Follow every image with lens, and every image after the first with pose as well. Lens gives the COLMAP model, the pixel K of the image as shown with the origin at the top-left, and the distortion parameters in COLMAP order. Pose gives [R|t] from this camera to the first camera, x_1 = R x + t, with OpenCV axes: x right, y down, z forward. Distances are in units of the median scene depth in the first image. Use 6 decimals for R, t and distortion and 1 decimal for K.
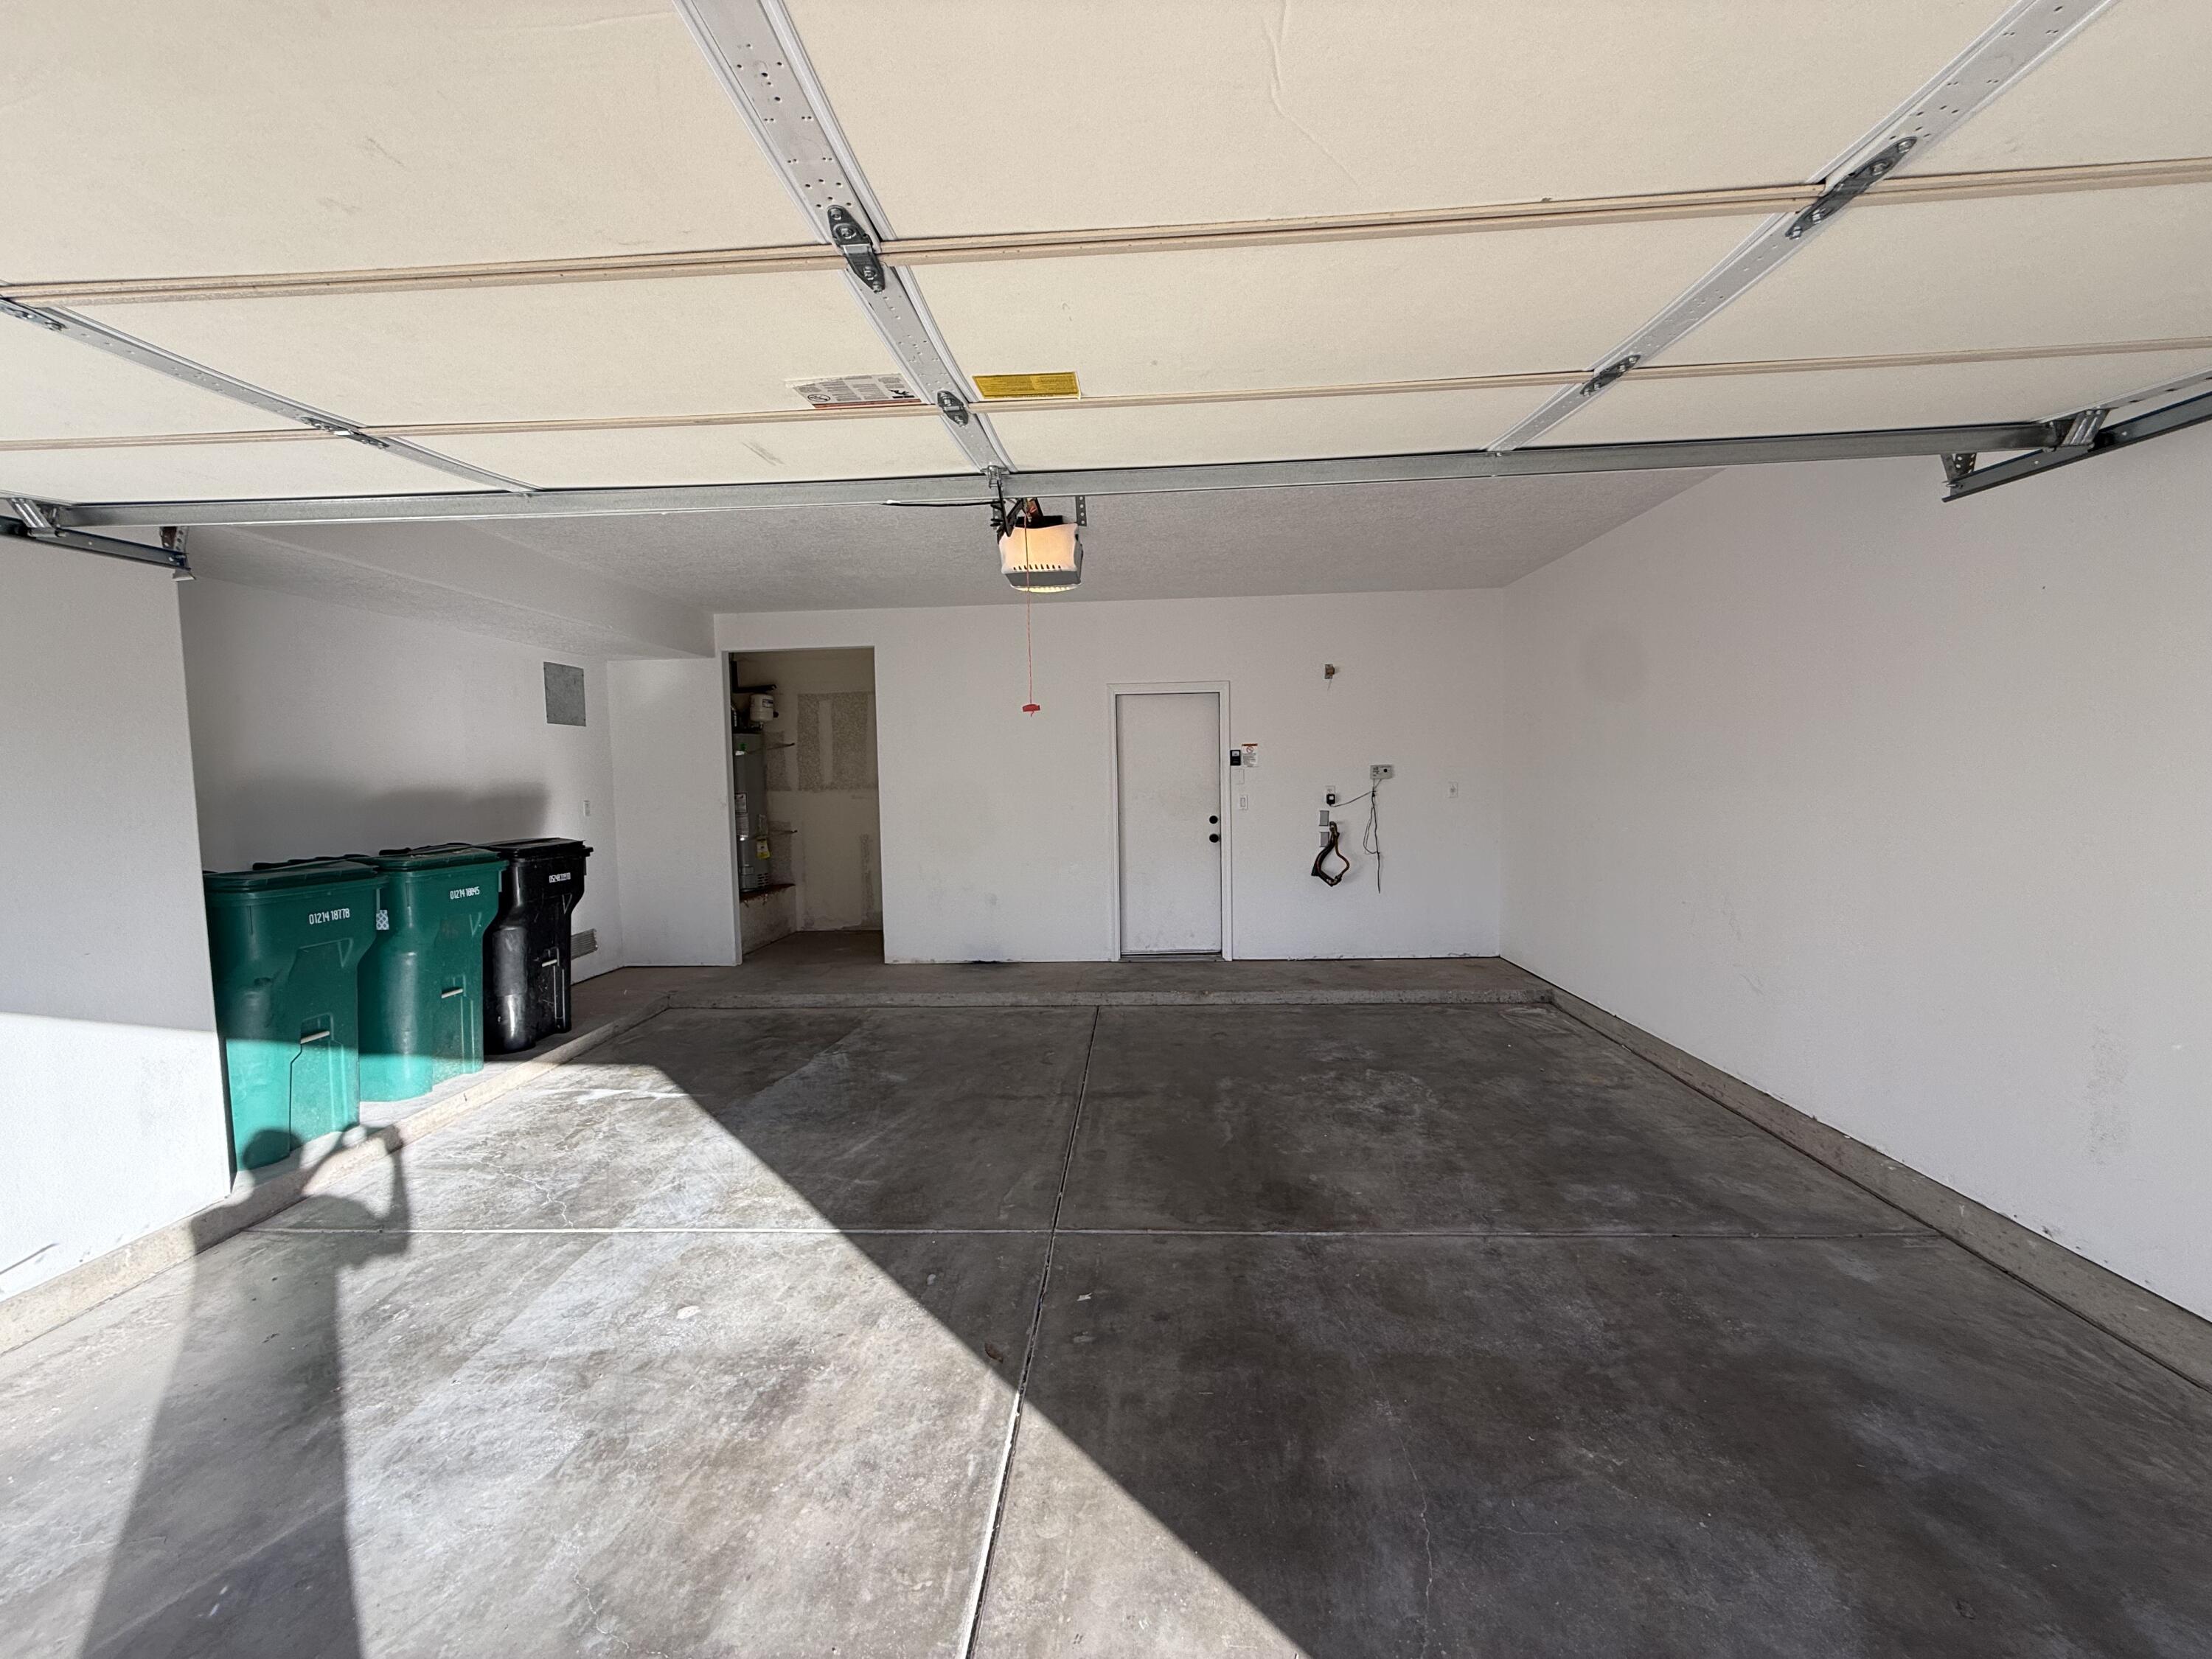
lens RADIAL K [[880.7, 0, 1098.3], [0, 880.7, 826.6], [0, 0, 1]] dist [-0.000984, 0.000442]
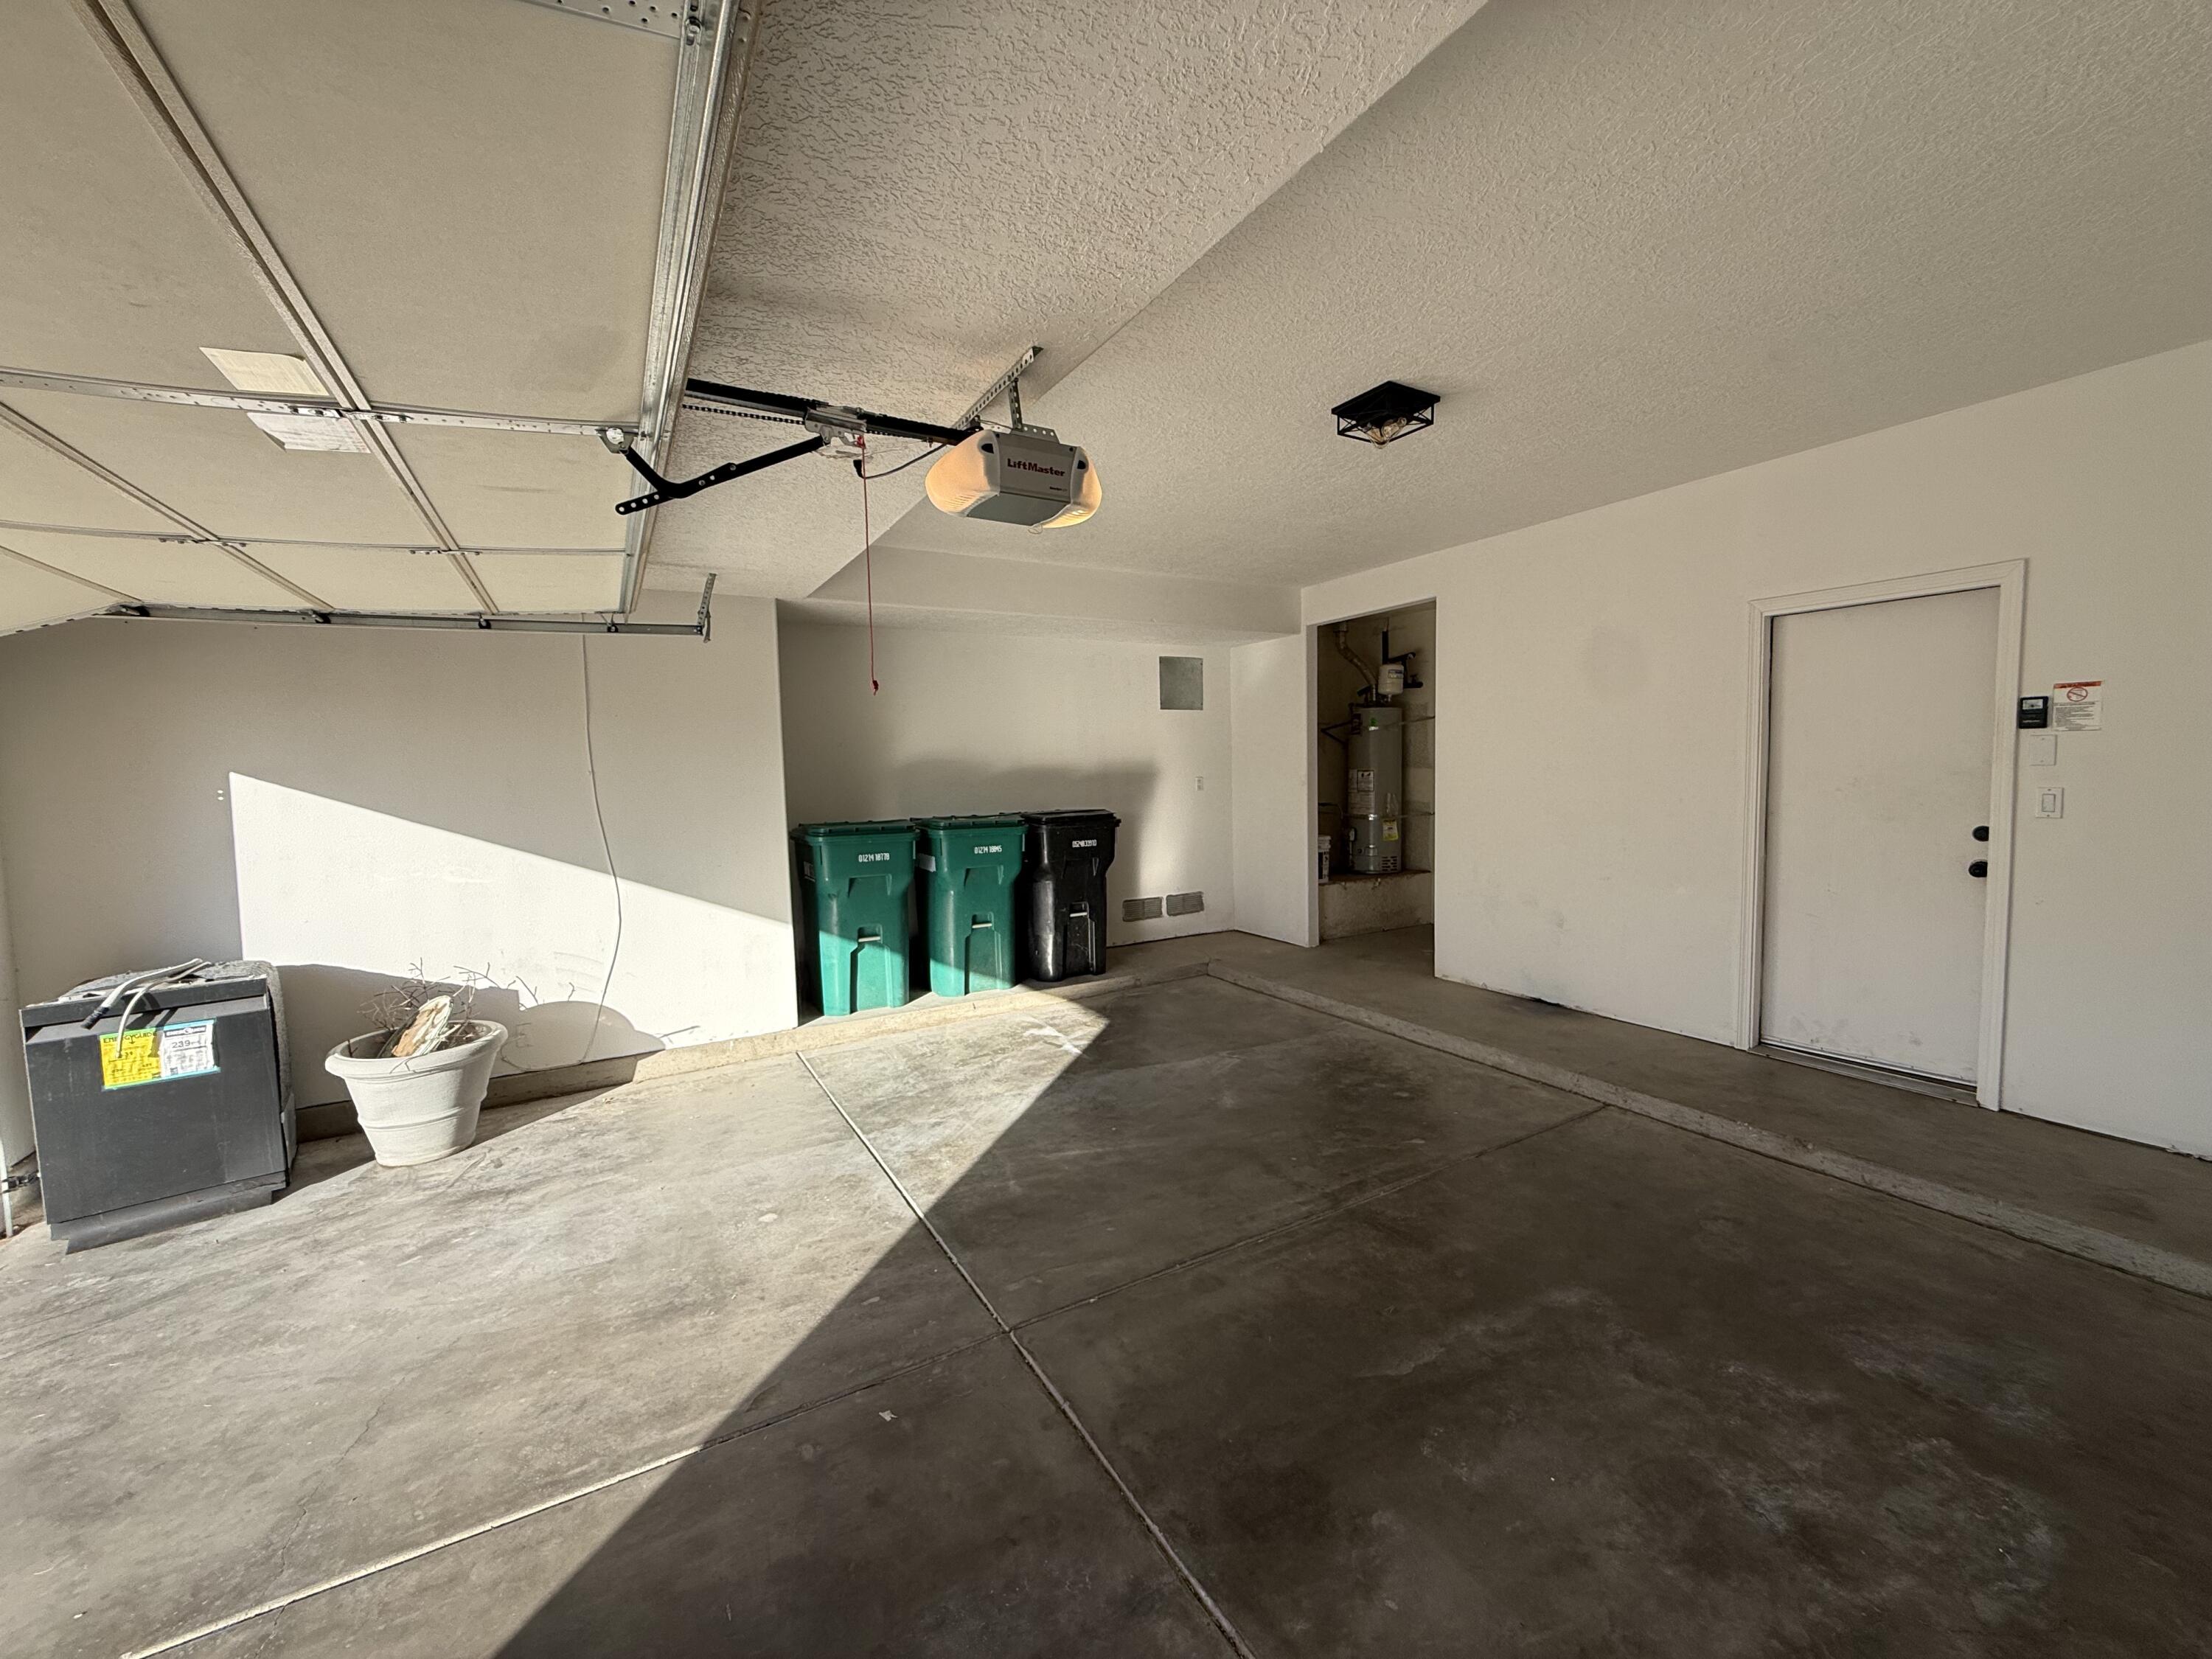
lens RADIAL K [[880.7, 0, 1105.8], [0, 880.7, 824.6], [0, 0, 1]] dist [-0.000984, 0.000442]
pose [[0.542267, 0.062644, -0.837868, 0.458593], [-0.035973, 0.998033, 0.051337, -0.034032], [0.839436, 0.002302, 0.543454, 0.454313]]
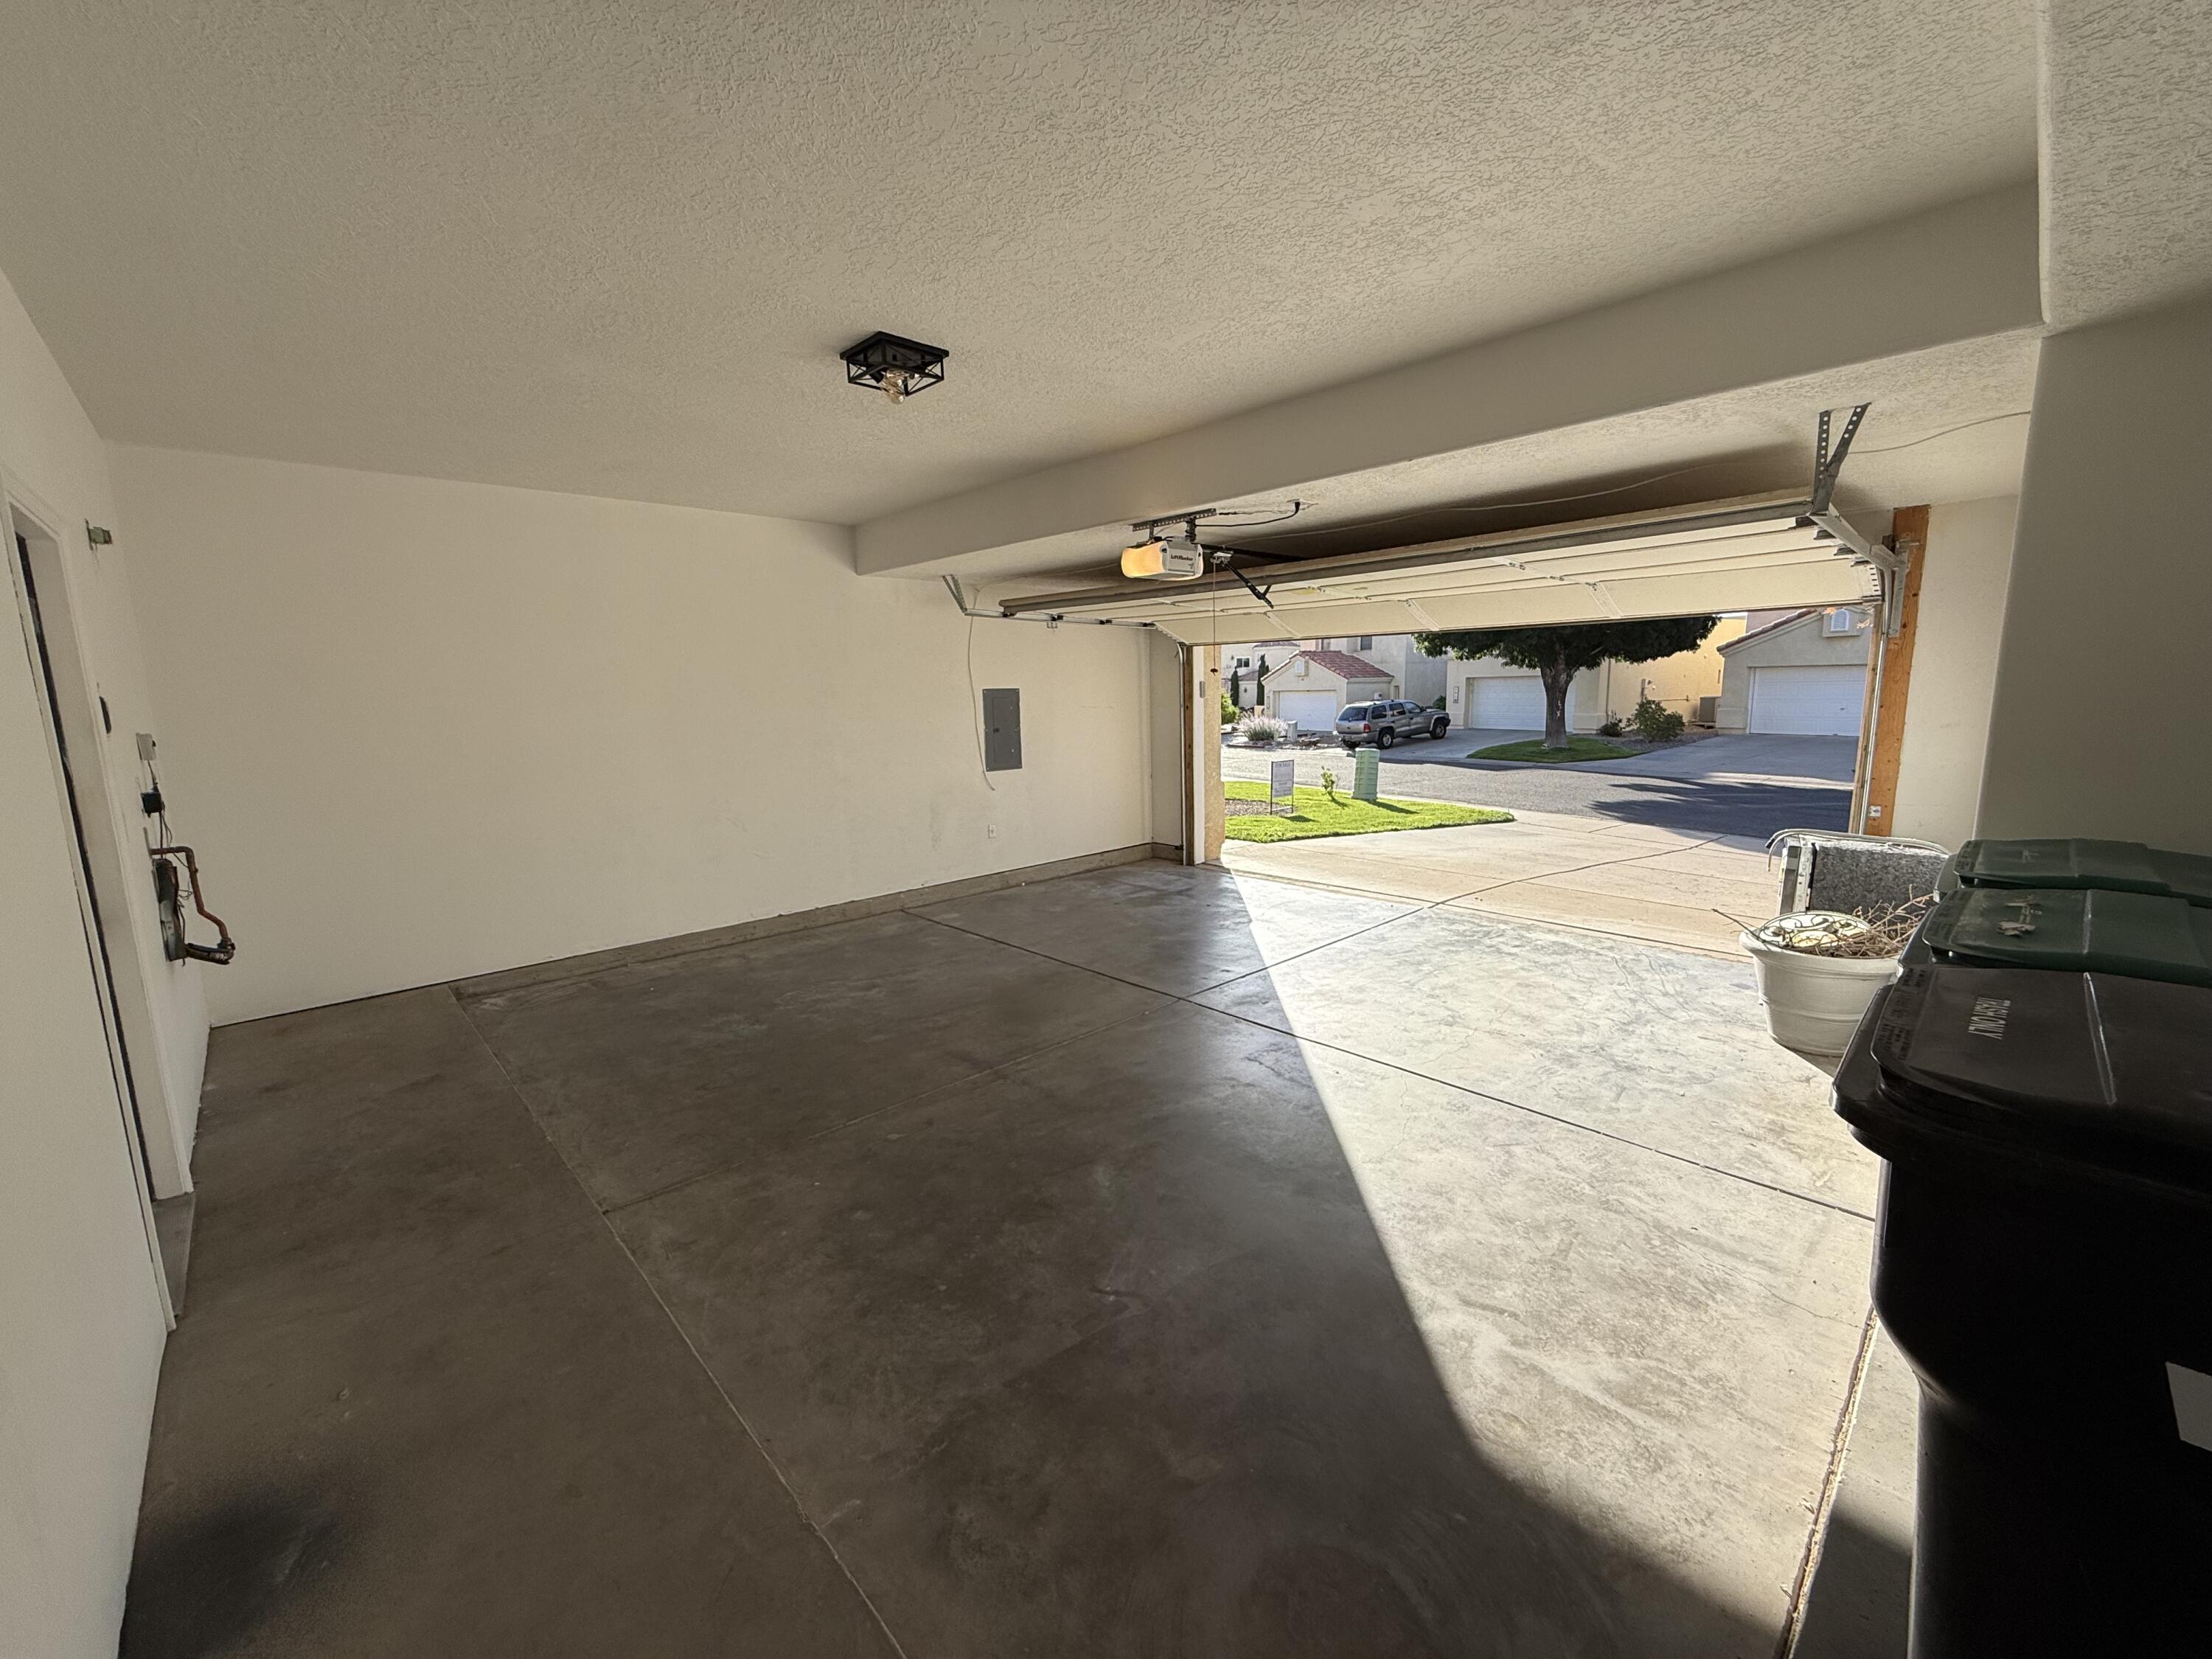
lens RADIAL K [[880.7, 0, 1106.8], [0, 880.7, 827.1], [0, 0, 1]] dist [-0.000984, 0.000442]
pose [[-0.727213, -0.070800, 0.682750, -0.724376], [0.076963, 0.979984, 0.183598, -0.104935], [-0.682083, 0.186062, -0.707208, 1.537770]]
